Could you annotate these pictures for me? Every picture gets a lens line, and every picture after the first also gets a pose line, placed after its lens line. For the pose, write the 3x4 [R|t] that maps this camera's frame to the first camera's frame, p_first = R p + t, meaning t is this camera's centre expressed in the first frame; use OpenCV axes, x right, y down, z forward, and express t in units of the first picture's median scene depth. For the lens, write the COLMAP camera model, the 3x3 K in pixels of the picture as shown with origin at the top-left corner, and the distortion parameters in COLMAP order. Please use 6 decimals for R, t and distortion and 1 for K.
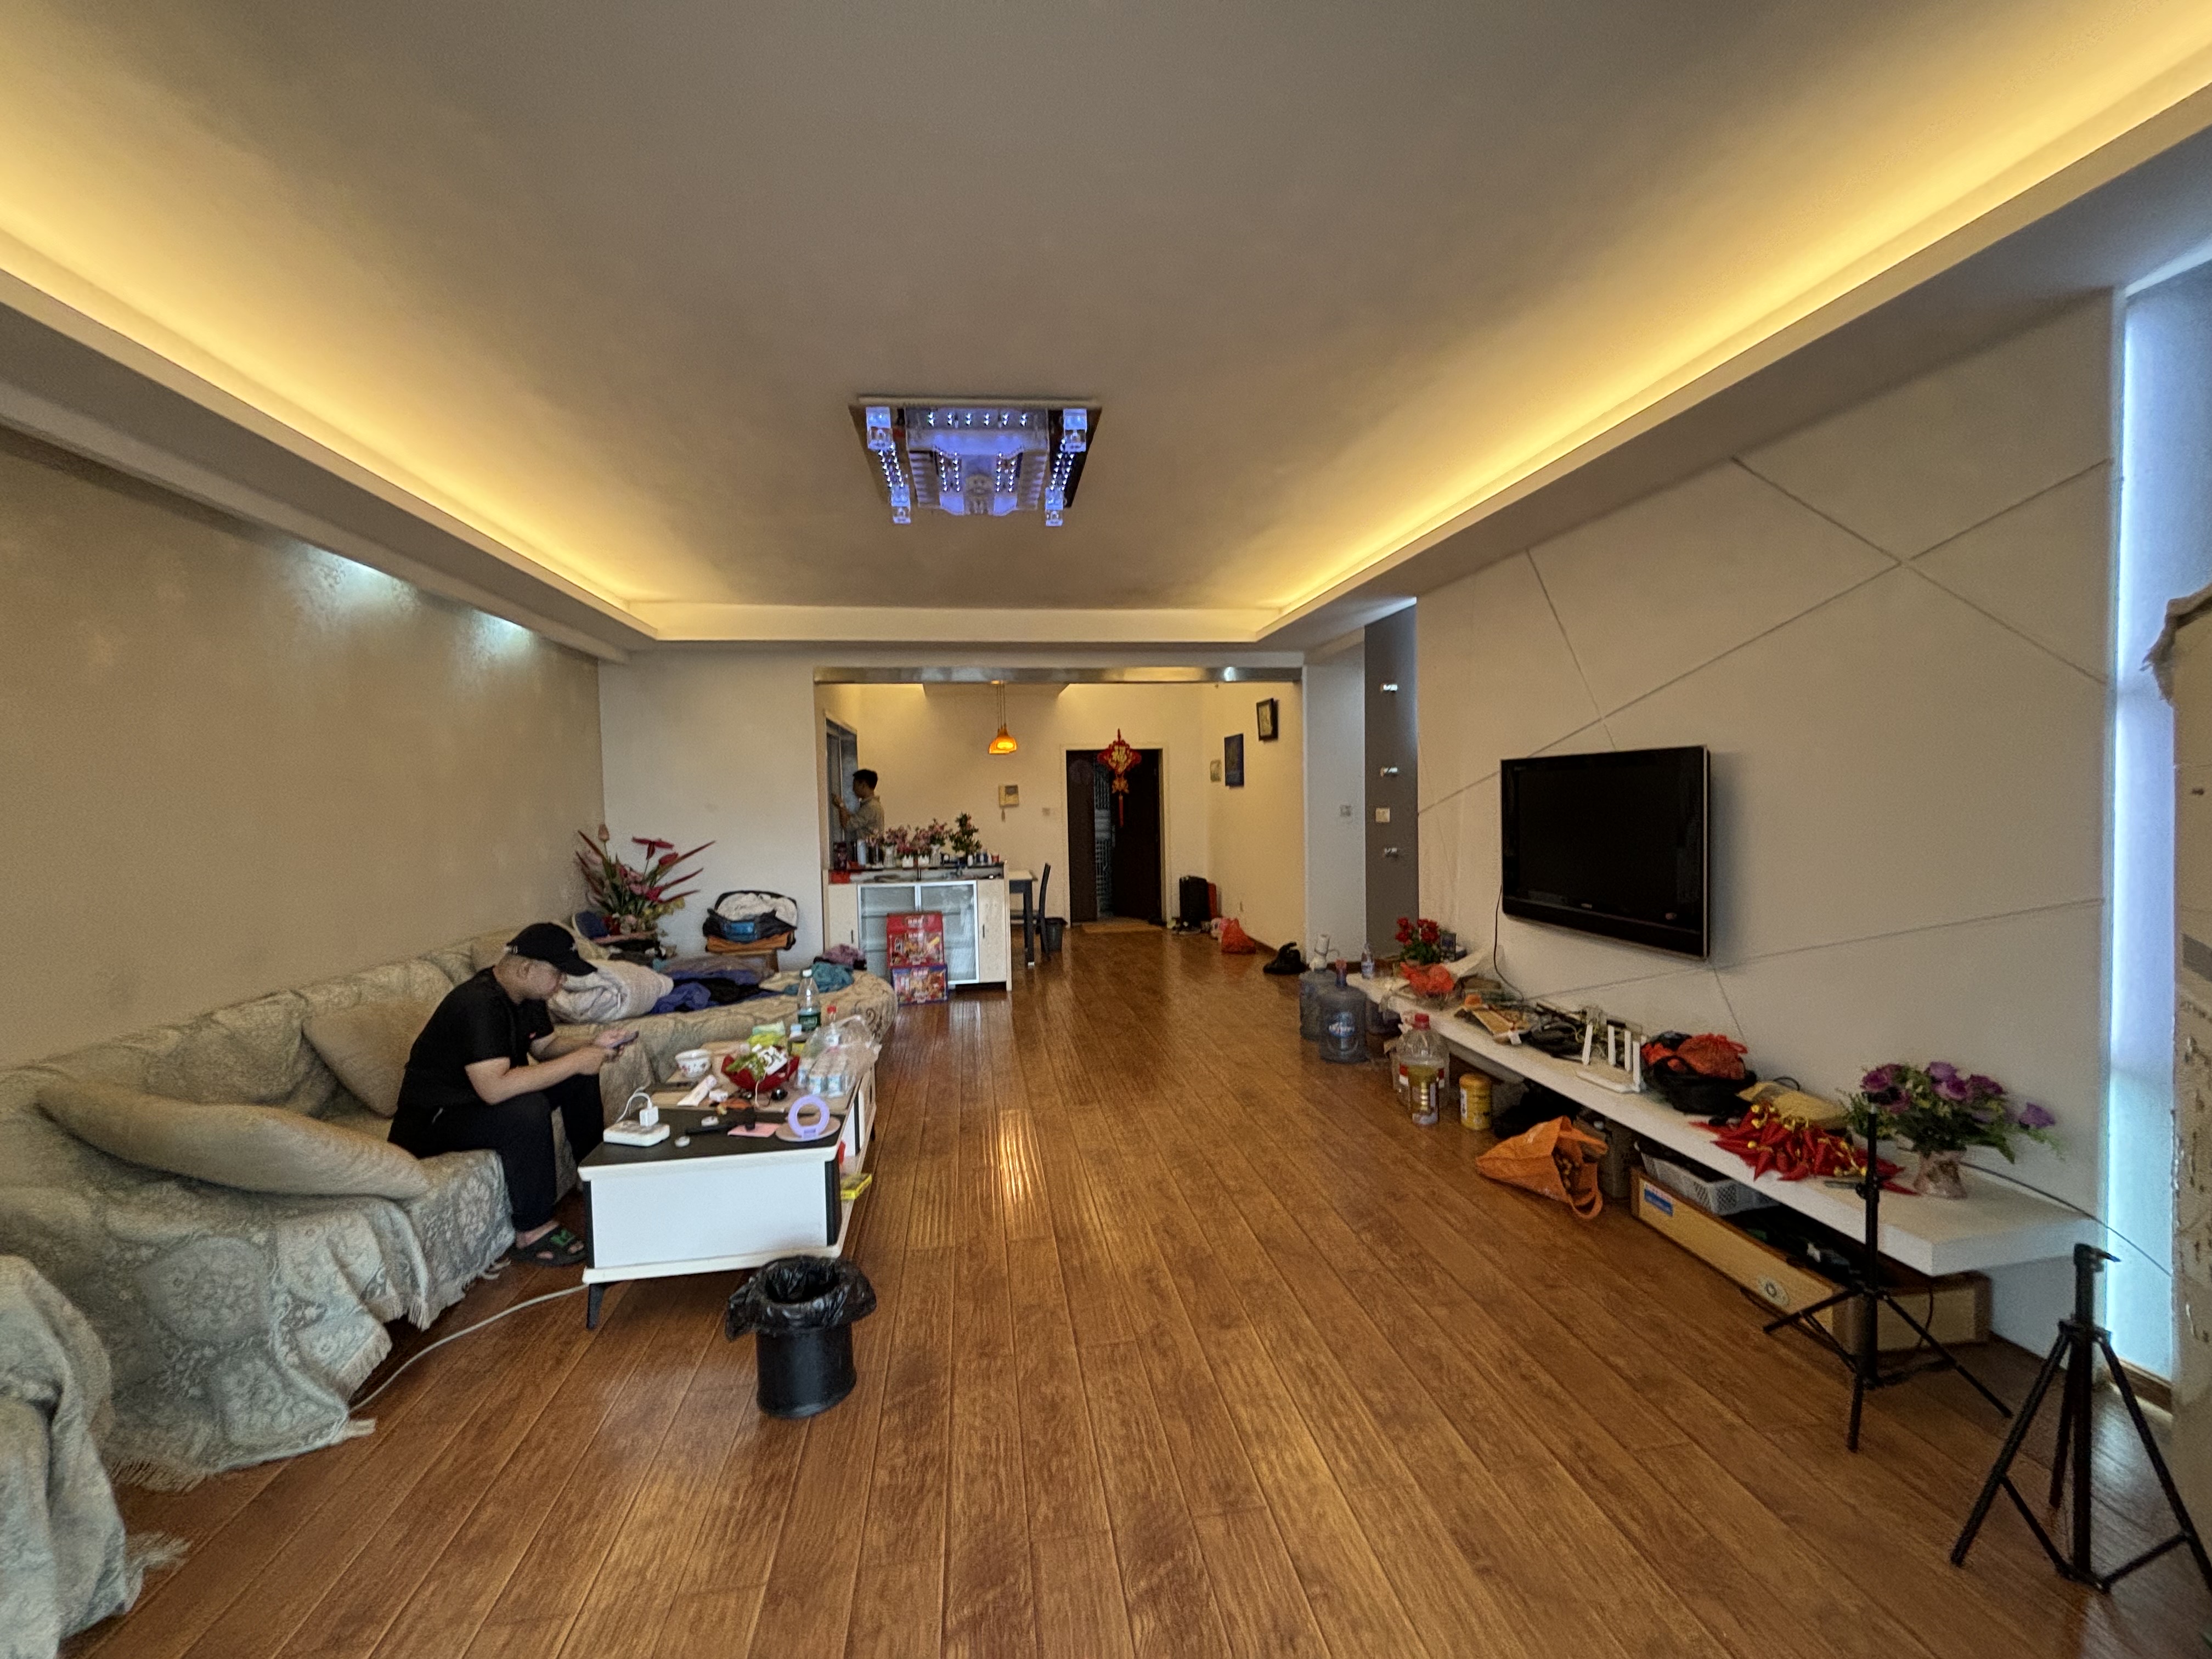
lens RADIAL K [[888.8, 0, 1104.0], [0, 888.8, 827.2], [0, 0, 1]] dist [-0.000041, 0.000000]
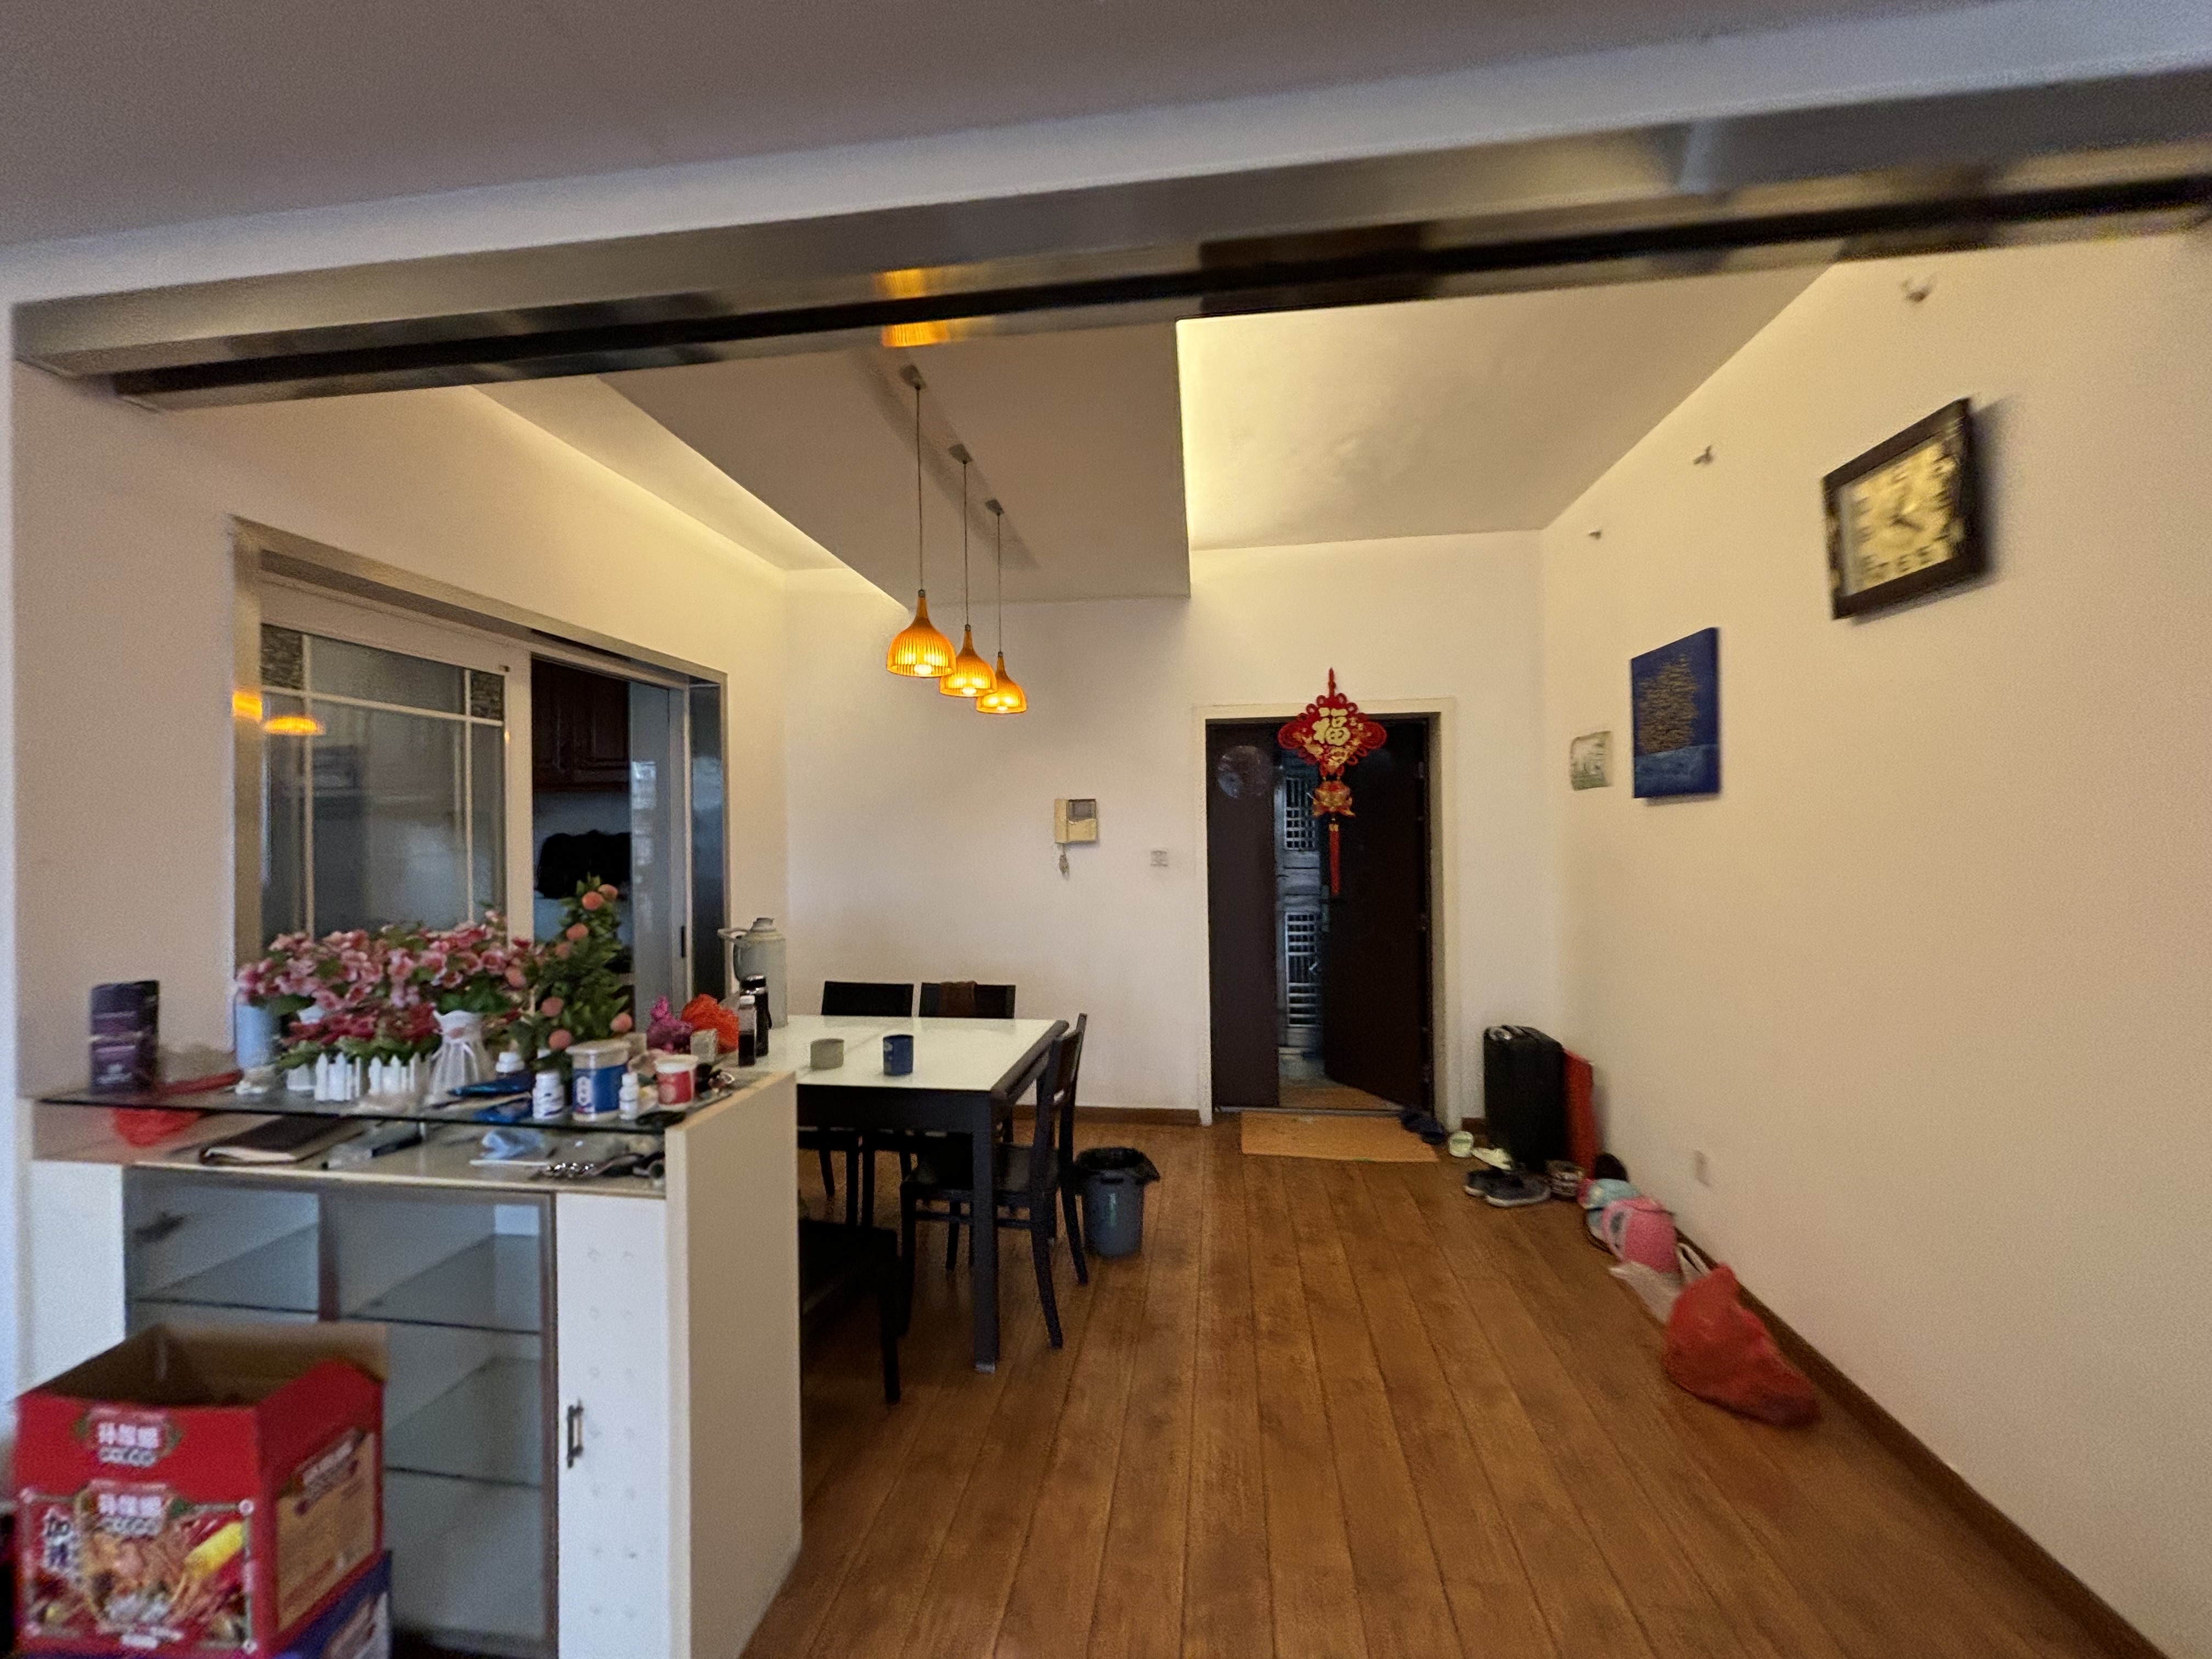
lens RADIAL K [[883.0, 0, 1092.7], [0, 883.0, 822.1], [0, 0, 1]] dist [0.001576, 0.000020]
pose [[0.958552, 0.008529, -0.284790, 0.028564], [-0.021593, 0.998852, -0.042761, -0.016175], [0.284098, 0.047138, 0.957636, 0.567227]]
